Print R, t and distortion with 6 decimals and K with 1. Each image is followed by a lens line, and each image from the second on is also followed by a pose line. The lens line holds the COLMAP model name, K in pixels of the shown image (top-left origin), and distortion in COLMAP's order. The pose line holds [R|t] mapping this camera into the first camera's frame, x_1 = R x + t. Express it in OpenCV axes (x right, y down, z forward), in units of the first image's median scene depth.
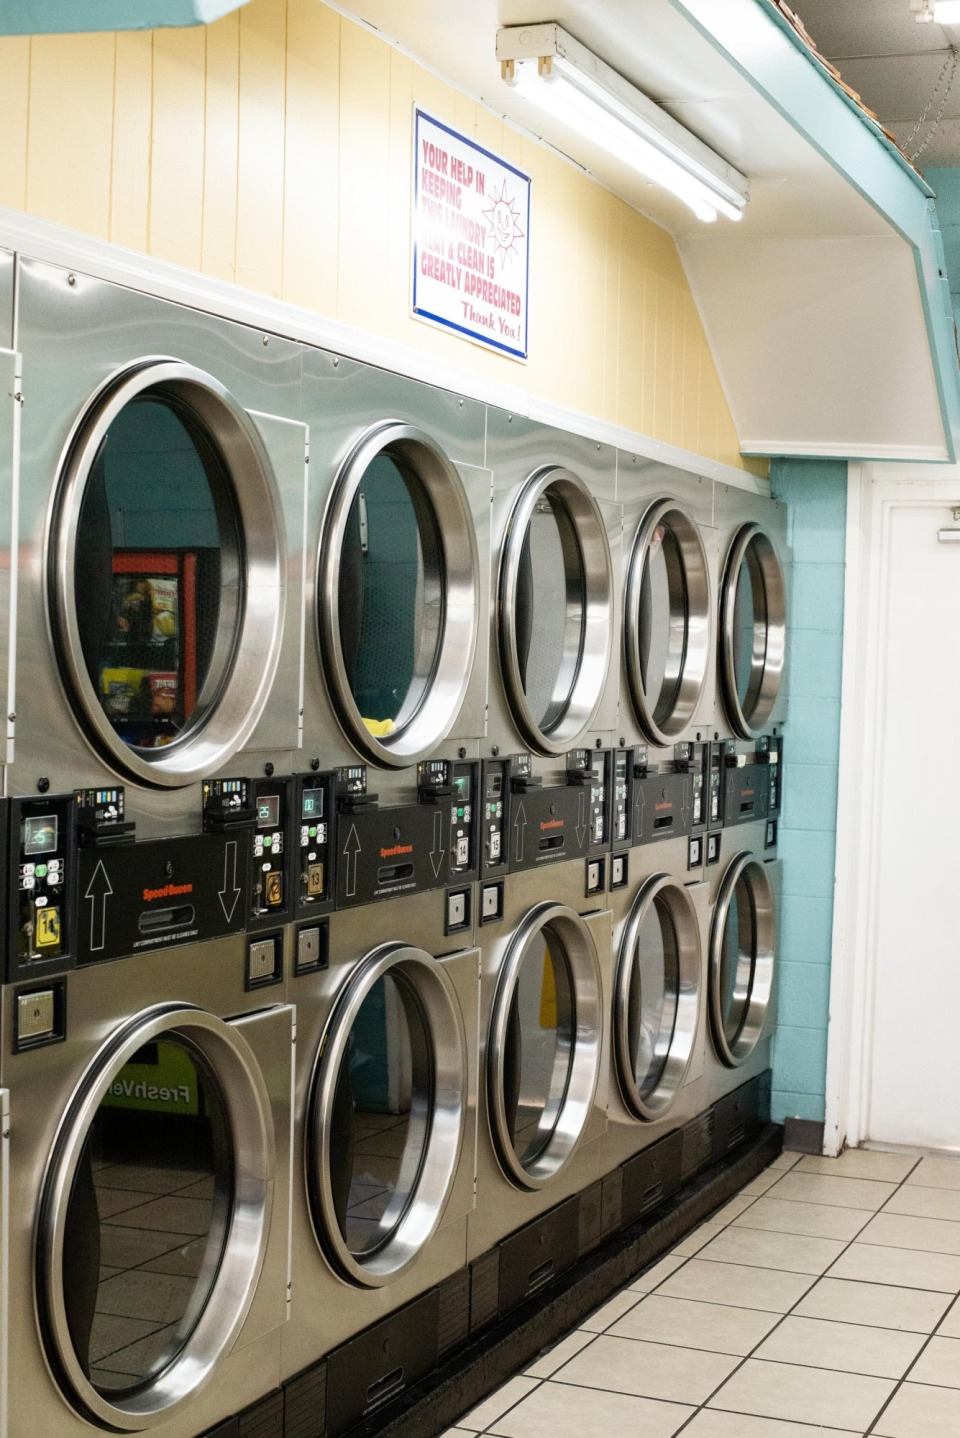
lens RADIAL K [[2092.6, 0, 479.8], [0, 2092.6, 752.1], [0, 0, 1]] dist [-0.100305, 0.000000]
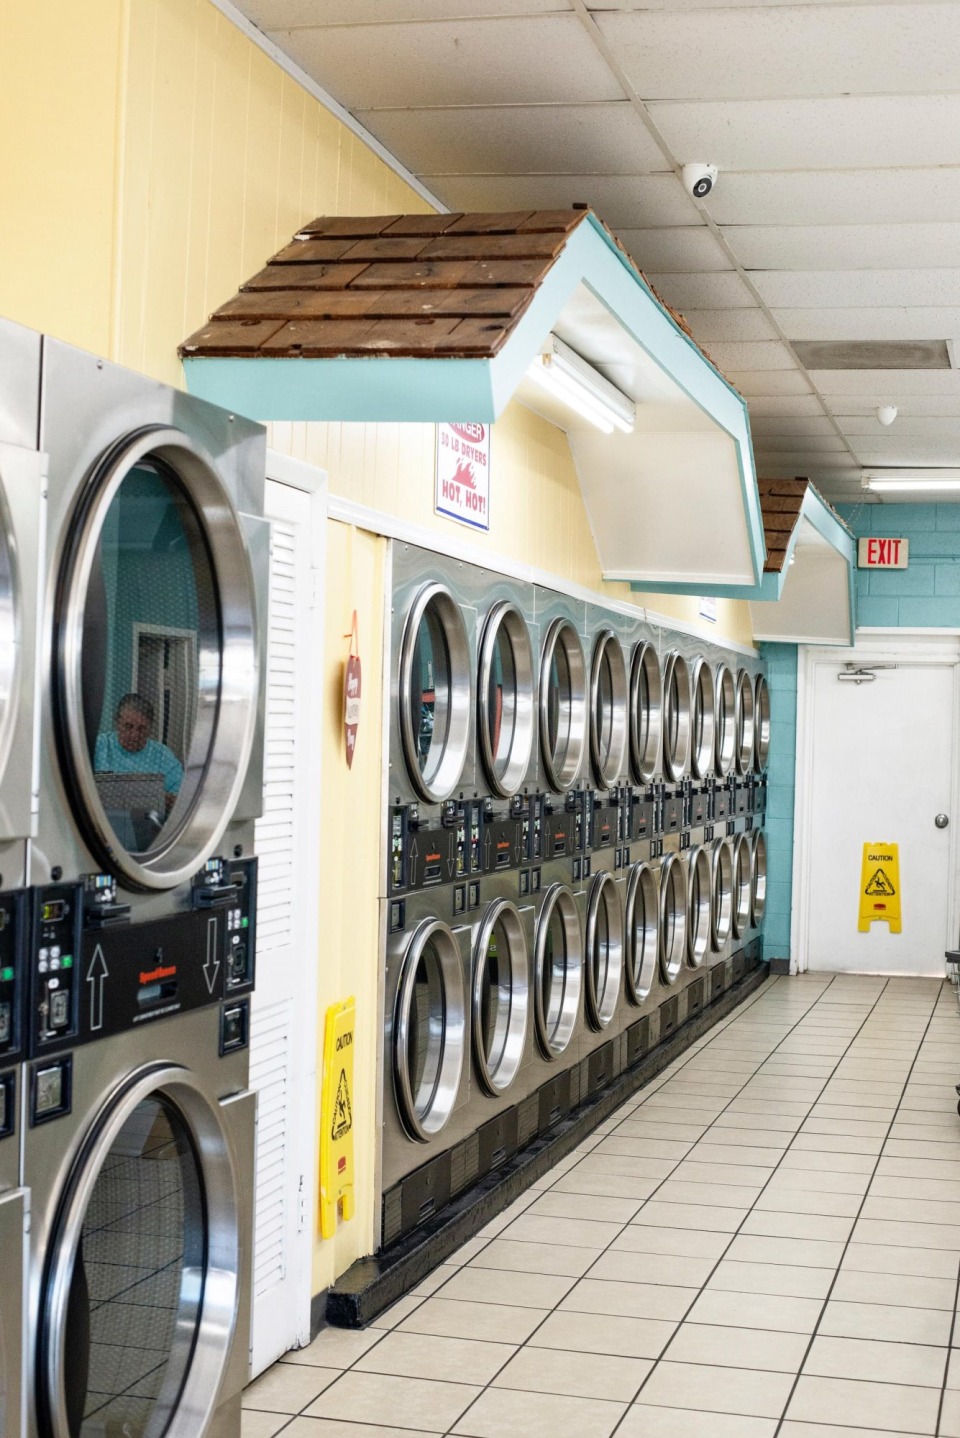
lens RADIAL K [[2092.6, 0, 477.3], [0, 2092.6, 719.5], [0, 0, 1]] dist [-0.100305, 0.000000]
pose [[0.990455, -0.001916, 0.137823, -0.887331], [0.008072, 0.998994, -0.044121, 0.058421], [-0.137600, 0.044812, 0.989474, -2.120870]]
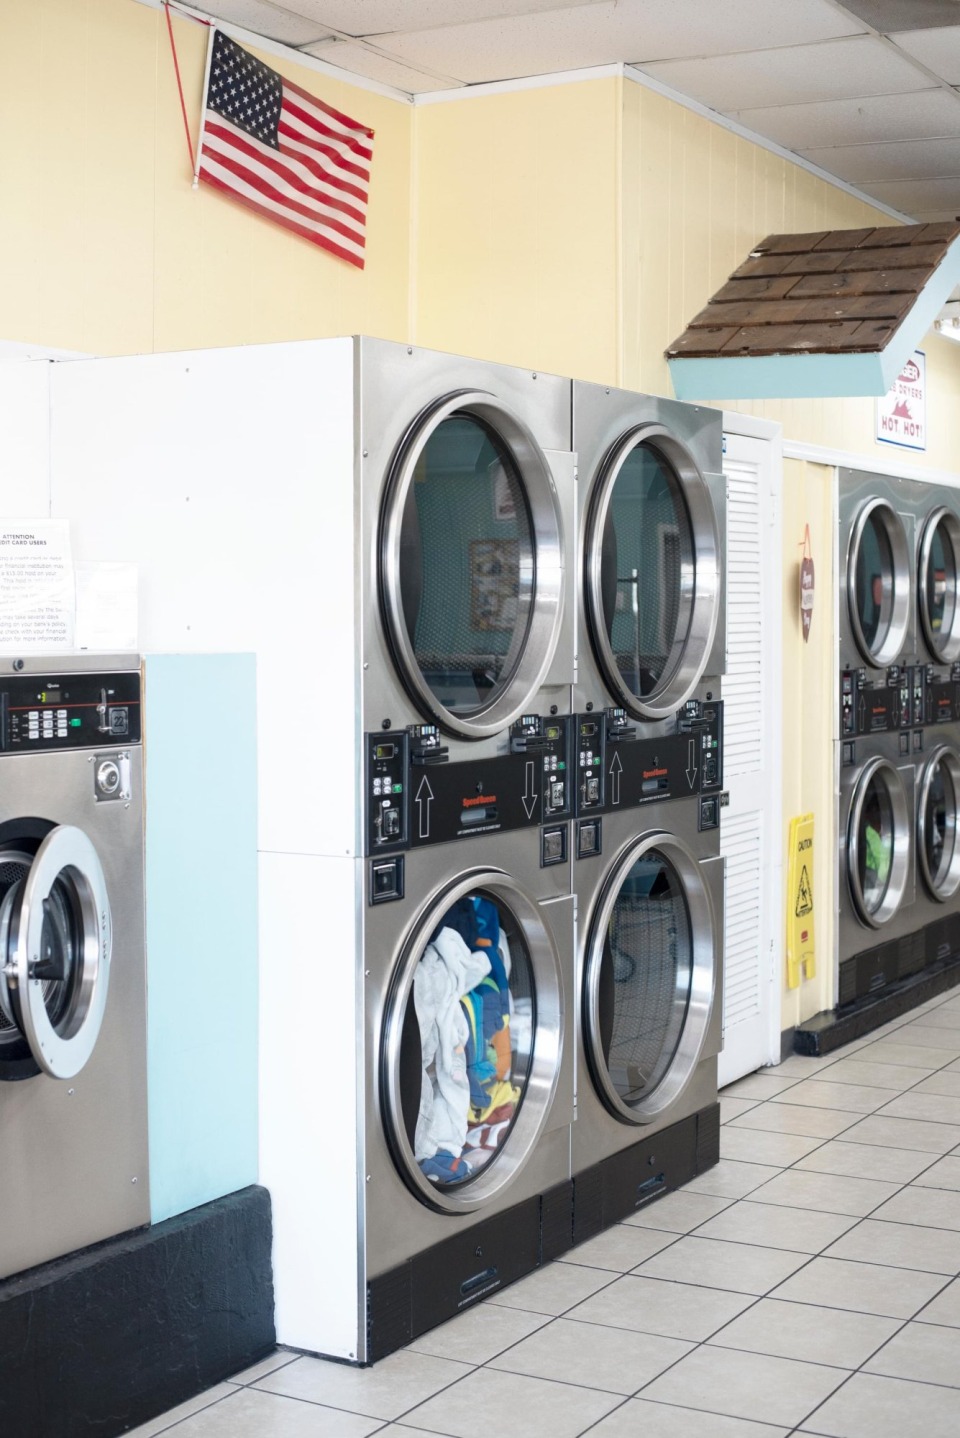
lens RADIAL K [[2092.6, 0, 449.7], [0, 2092.6, 732.3], [0, 0, 1]] dist [-0.100305, 0.000000]
pose [[0.991069, -0.022417, -0.131450, -0.843738], [0.024281, 0.999626, 0.012594, 0.082723], [0.131119, -0.015673, 0.991243, -2.734866]]
